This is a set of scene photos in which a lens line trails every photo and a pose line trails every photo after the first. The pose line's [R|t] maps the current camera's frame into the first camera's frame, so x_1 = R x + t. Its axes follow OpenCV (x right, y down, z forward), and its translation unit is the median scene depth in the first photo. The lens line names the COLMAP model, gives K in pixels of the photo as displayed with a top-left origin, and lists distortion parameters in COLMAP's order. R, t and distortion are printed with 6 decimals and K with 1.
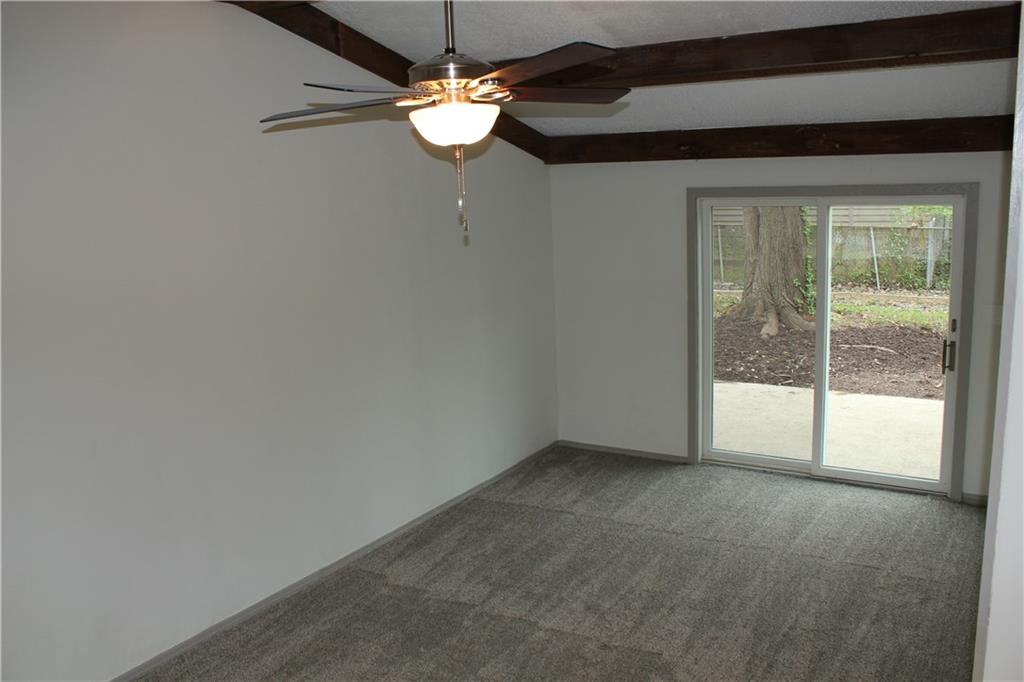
lens RADIAL K [[859.6, 0, 511.1], [0, 859.6, 336.5], [0, 0, 1]] dist [-0.134661, 0.055855]
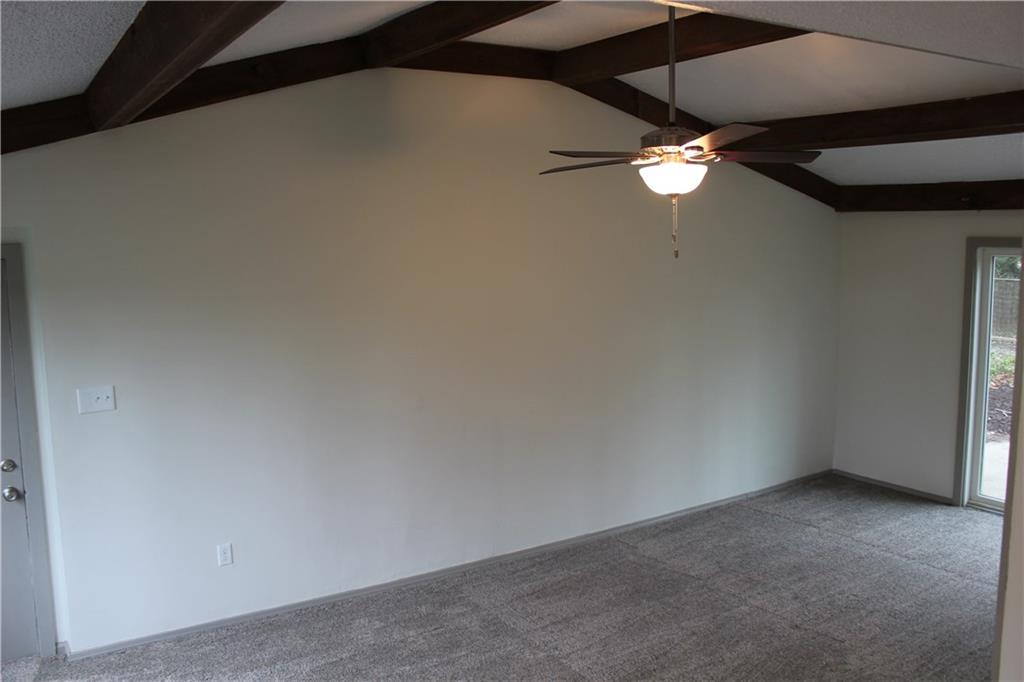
lens RADIAL K [[859.6, 0, 513.0], [0, 859.6, 340.8], [0, 0, 1]] dist [-0.134661, 0.055855]
pose [[0.907413, 0.081187, -0.412323, 0.170252], [-0.098202, 0.994961, -0.020207, 0.034259], [0.408605, 0.058827, 0.910813, -0.187322]]
